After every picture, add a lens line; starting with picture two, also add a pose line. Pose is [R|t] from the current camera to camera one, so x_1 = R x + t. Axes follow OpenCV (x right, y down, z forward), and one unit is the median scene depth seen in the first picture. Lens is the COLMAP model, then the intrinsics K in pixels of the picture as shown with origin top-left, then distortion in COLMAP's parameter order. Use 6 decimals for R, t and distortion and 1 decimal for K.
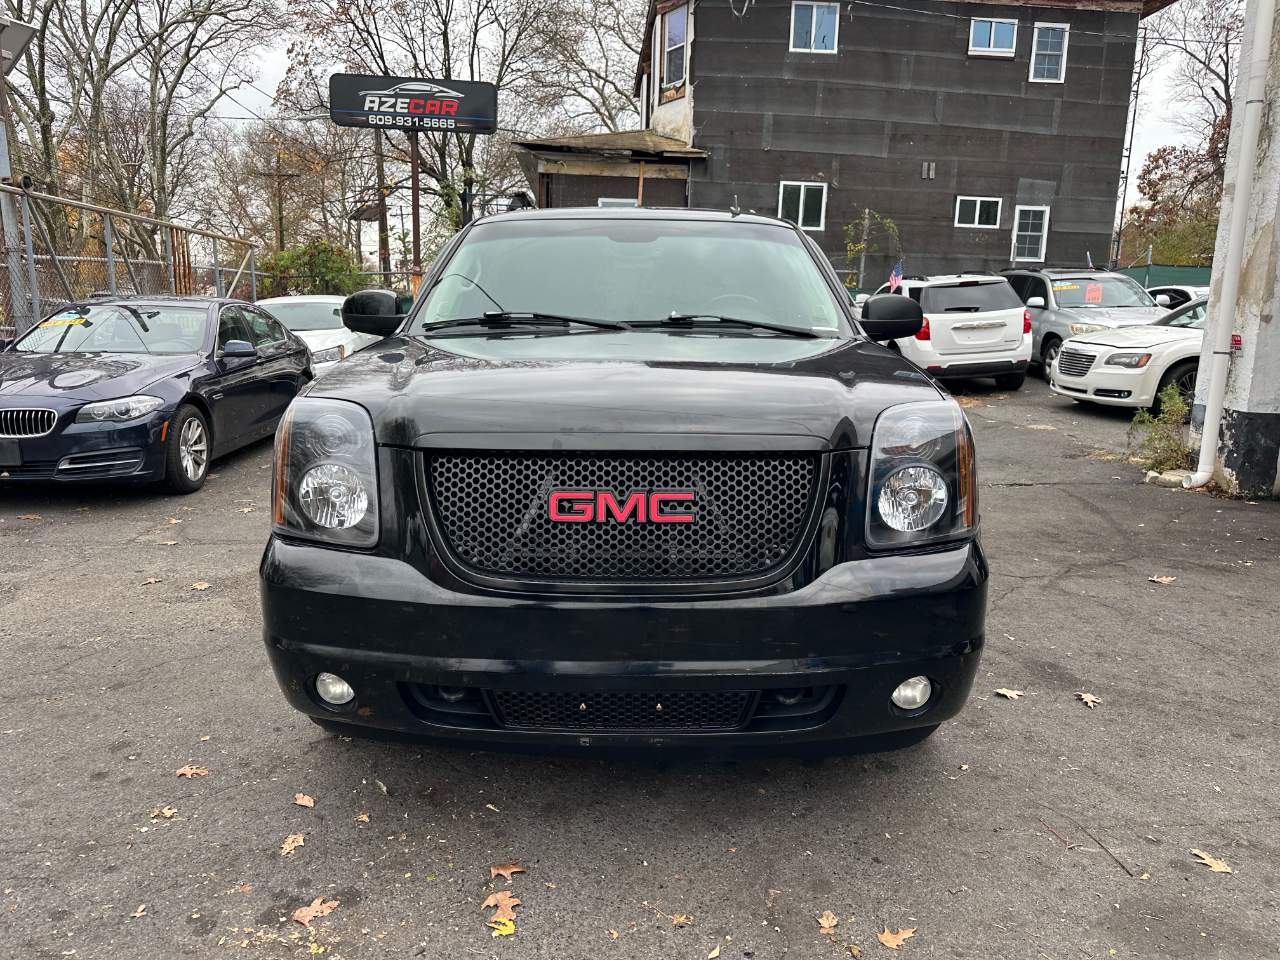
lens RADIAL K [[895.7, 0, 637.6], [0, 895.7, 484.0], [0, 0, 1]] dist [0.021127, -0.029891]
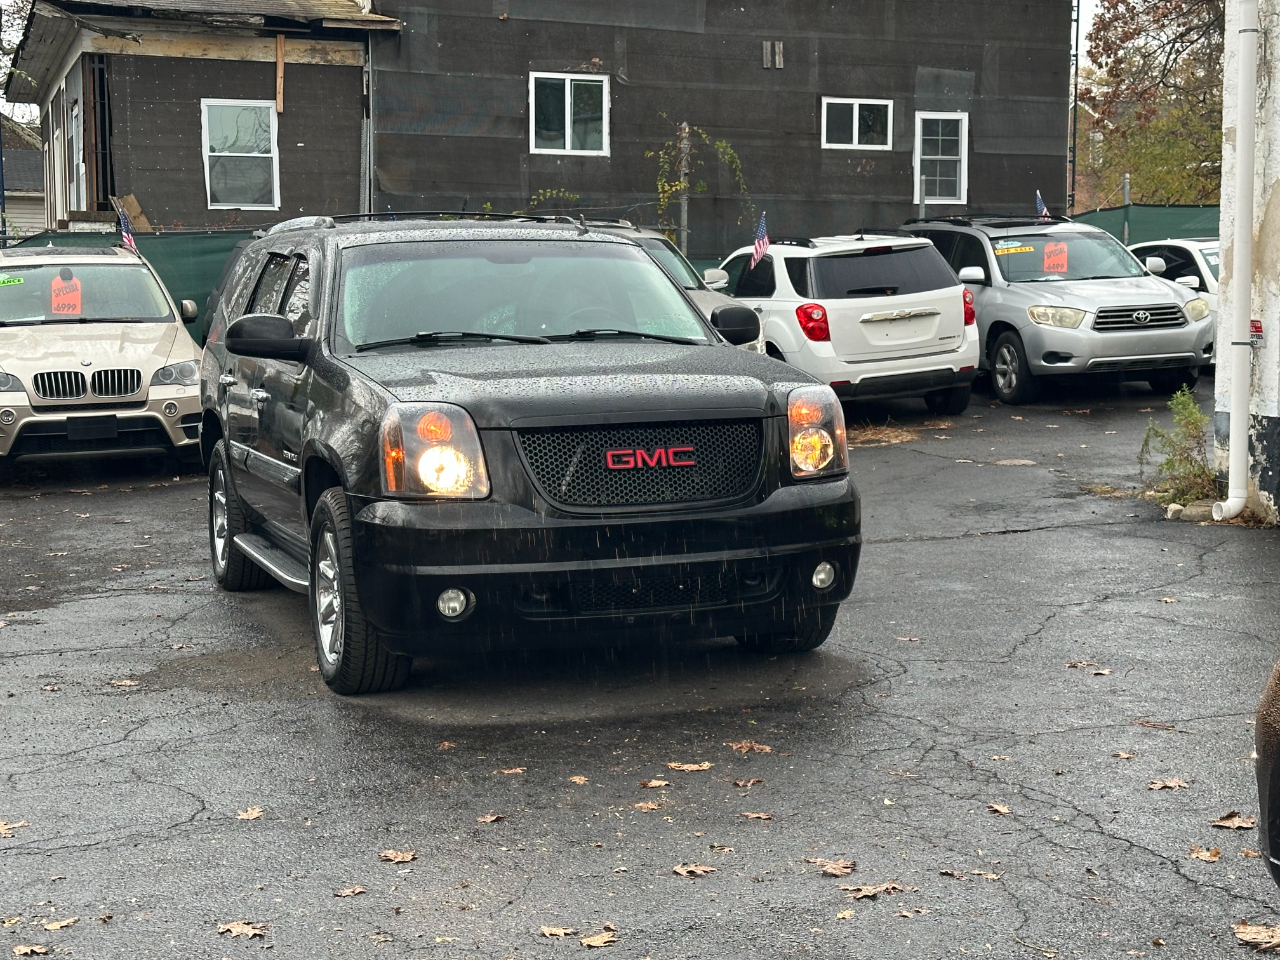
lens RADIAL K [[2013.1, 0, 632.3], [0, 2013.1, 477.3], [0, 0, 1]] dist [0.127577, 0.000000]
pose [[0.961837, -0.052444, 0.268550, -0.141065], [0.078215, 0.993205, -0.086178, 0.033479], [-0.262205, 0.103894, 0.959403, -0.227234]]
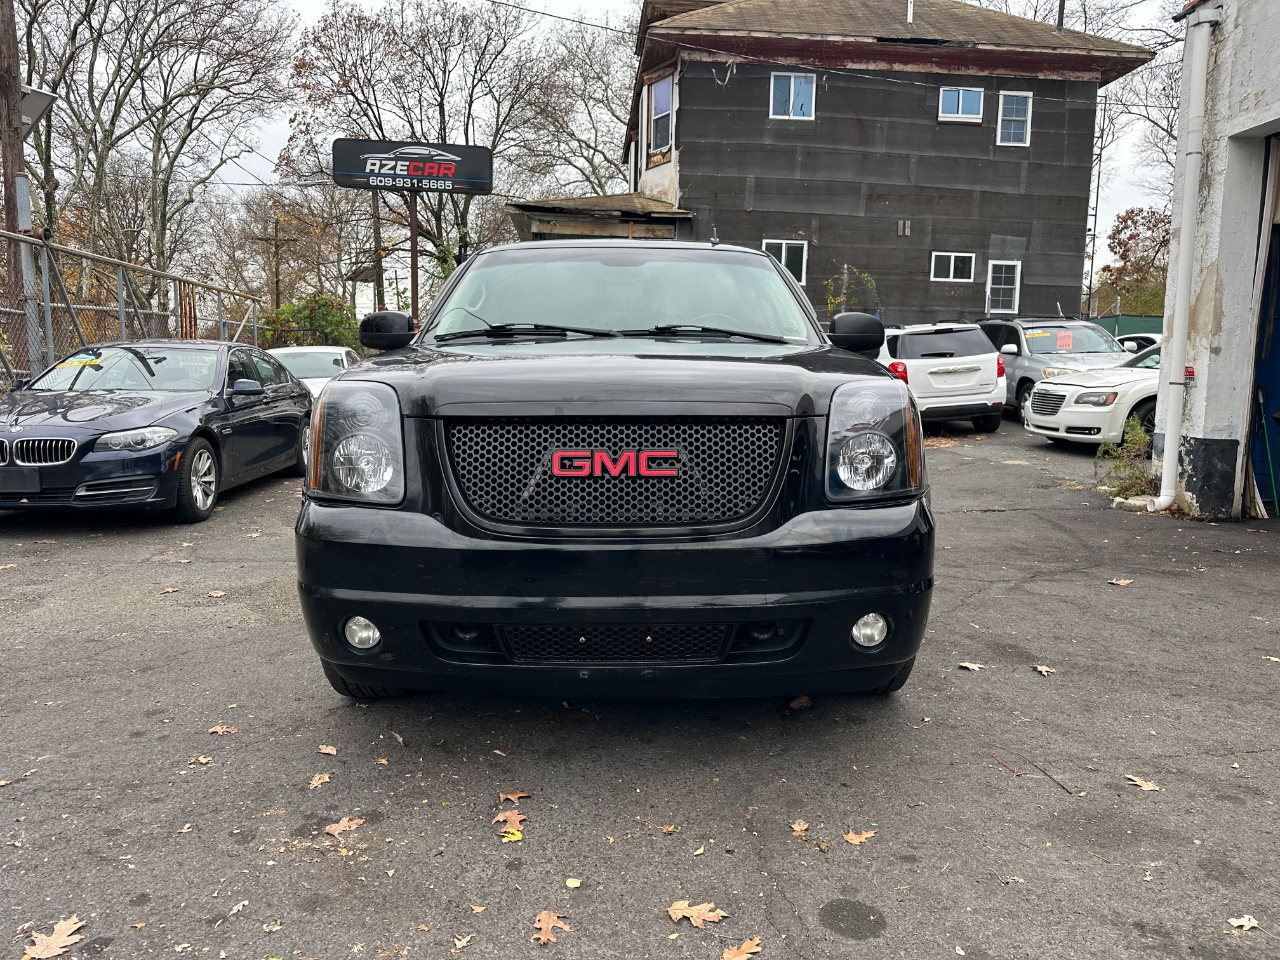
lens RADIAL K [[895.7, 0, 639.9], [0, 895.7, 474.8], [0, 0, 1]] dist [0.021127, -0.029891]
pose [[0.999888, -0.007734, 0.012840, -0.000048], [0.008689, 0.997061, -0.076113, 0.015744], [-0.012214, 0.076217, 0.997016, -0.019249]]
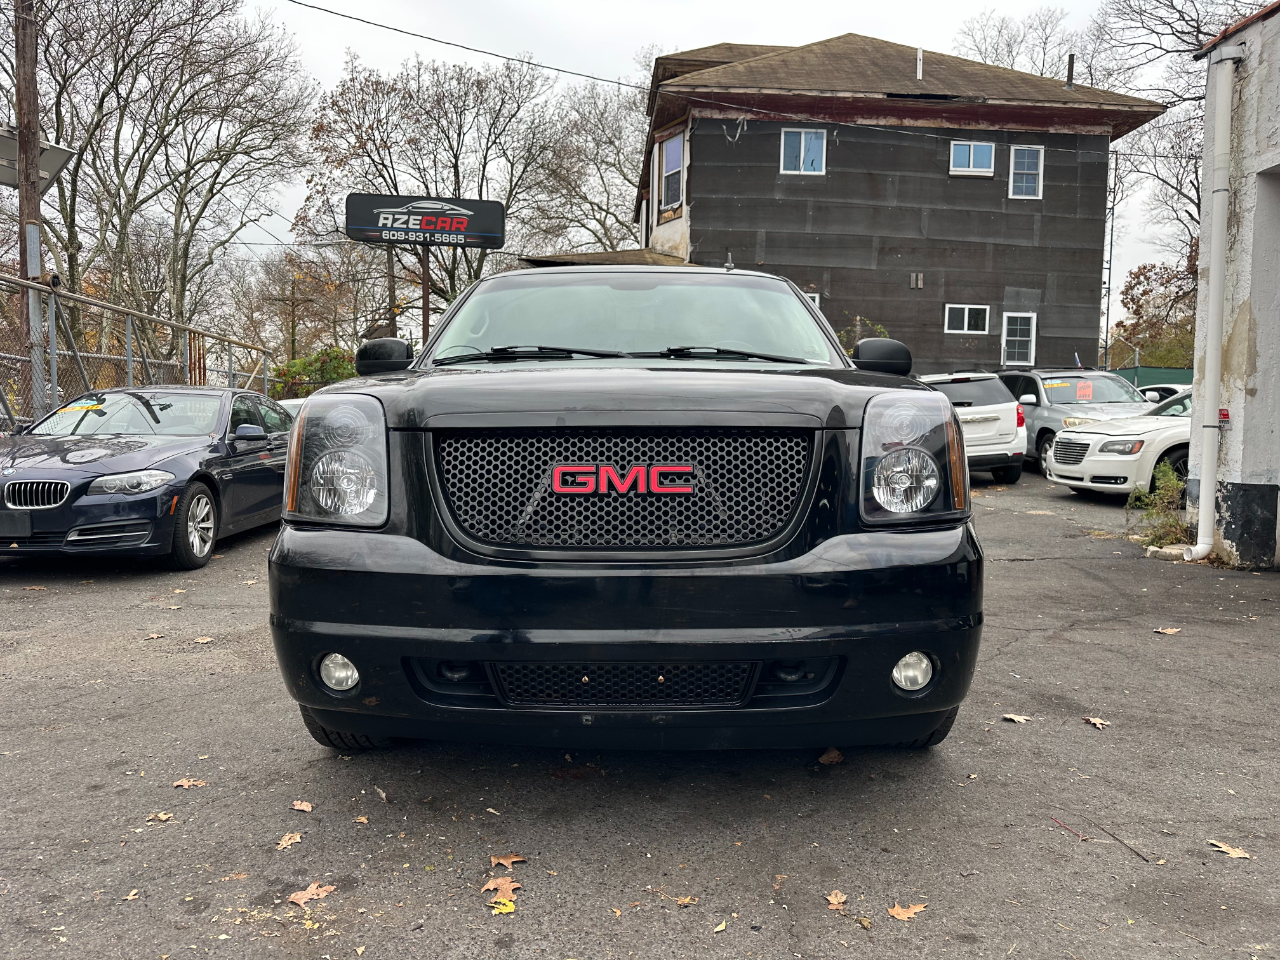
lens RADIAL K [[895.7, 0, 635.5], [0, 895.7, 483.9], [0, 0, 1]] dist [0.021127, -0.029891]
pose [[0.999963, -0.007378, -0.004371, 0.000180], [0.006740, 0.991308, -0.131388, 0.020364], [0.005303, 0.131354, 0.991321, -0.003069]]
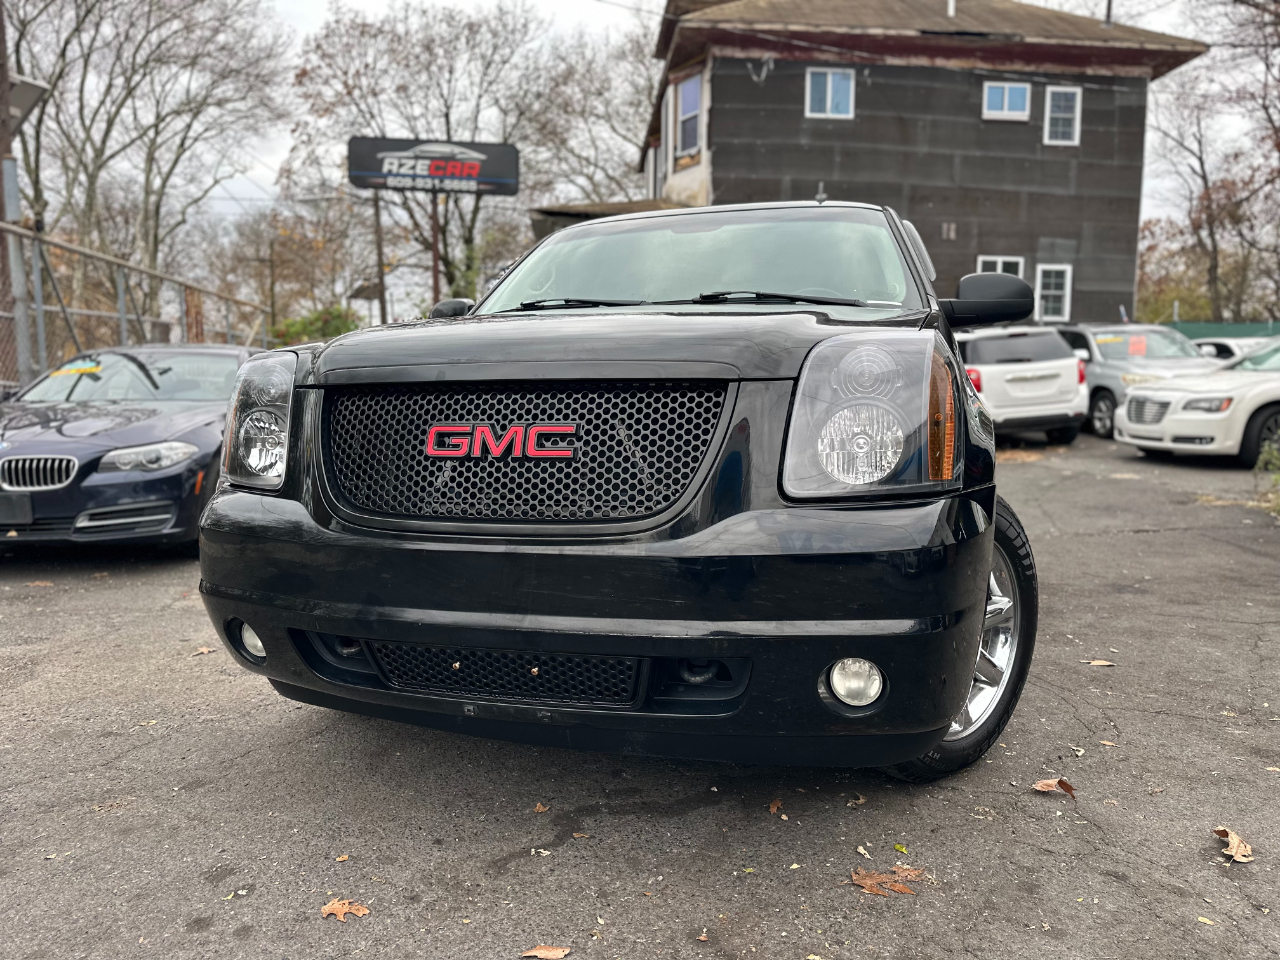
lens RADIAL K [[895.7, 0, 640.6], [0, 895.7, 482.5], [0, 0, 1]] dist [0.021127, -0.029891]
pose [[0.999578, -0.018868, 0.022071, -0.044996], [0.020811, 0.995597, -0.091402, 0.010832], [-0.020249, 0.091823, 0.995569, 0.048372]]
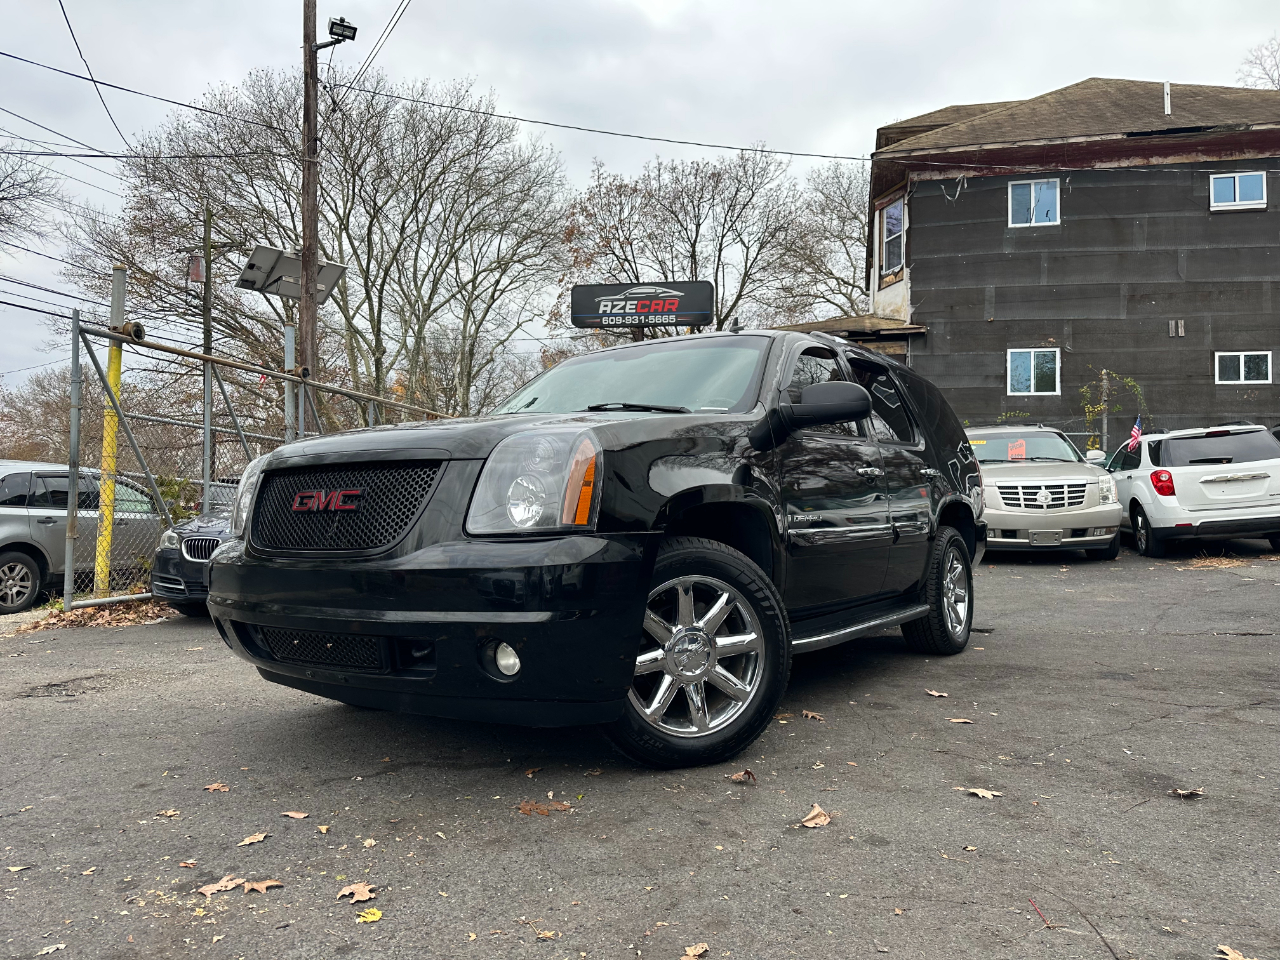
lens RADIAL K [[895.7, 0, 645.4], [0, 895.7, 472.8], [0, 0, 1]] dist [0.021127, -0.029891]
pose [[0.959913, -0.030354, -0.278650, 0.051526], [-0.034469, 0.973791, -0.224817, 0.027998], [0.278171, 0.225409, 0.933708, 0.007173]]
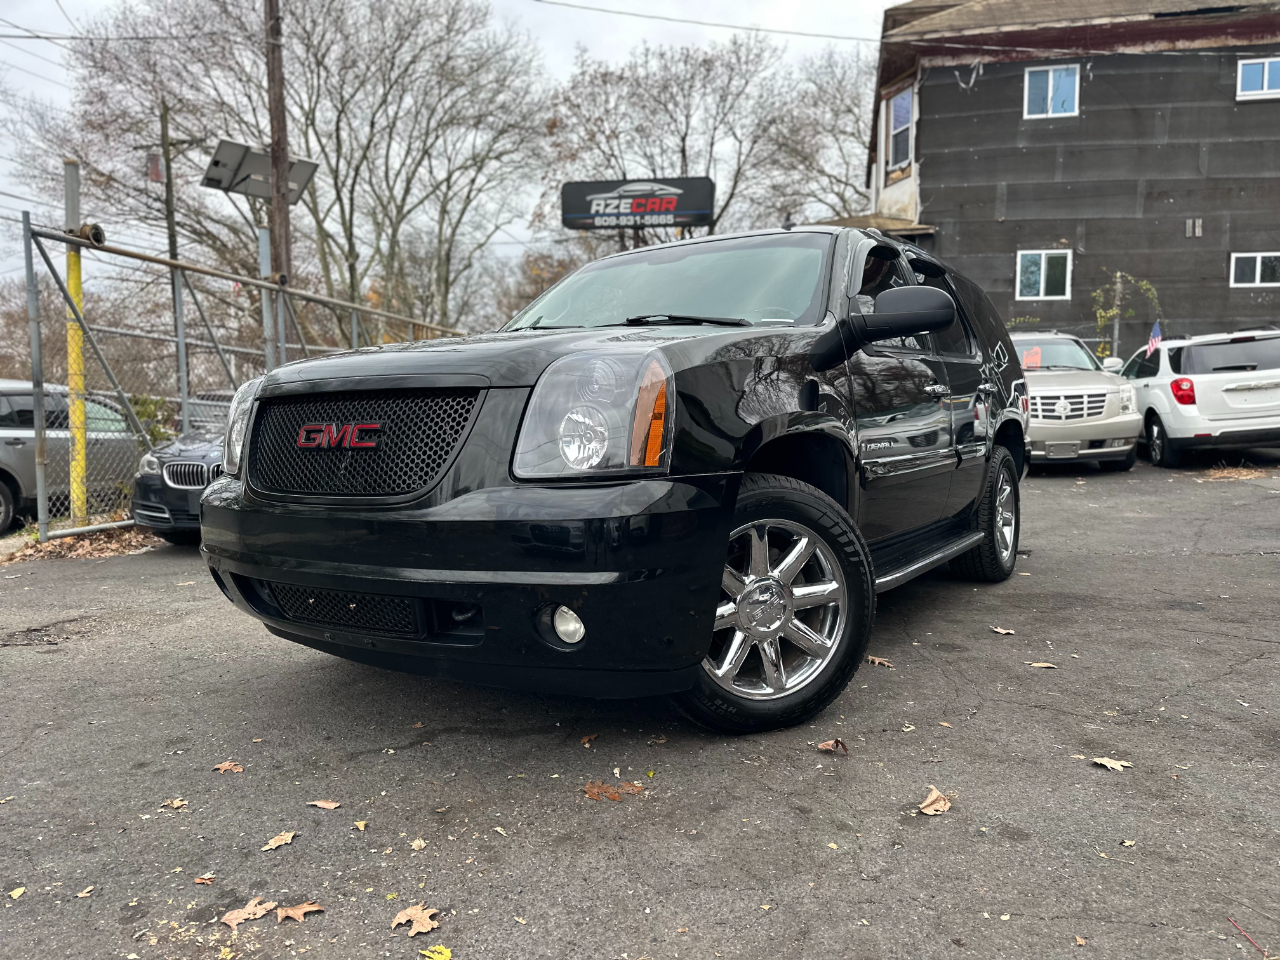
lens RADIAL K [[895.7, 0, 648.5], [0, 895.7, 488.6], [0, 0, 1]] dist [0.021127, -0.029891]
pose [[0.965966, -0.006826, -0.258580, 0.029191], [-0.021854, 0.993924, -0.107876, 0.019167], [0.257745, 0.109856, 0.959947, 0.028194]]
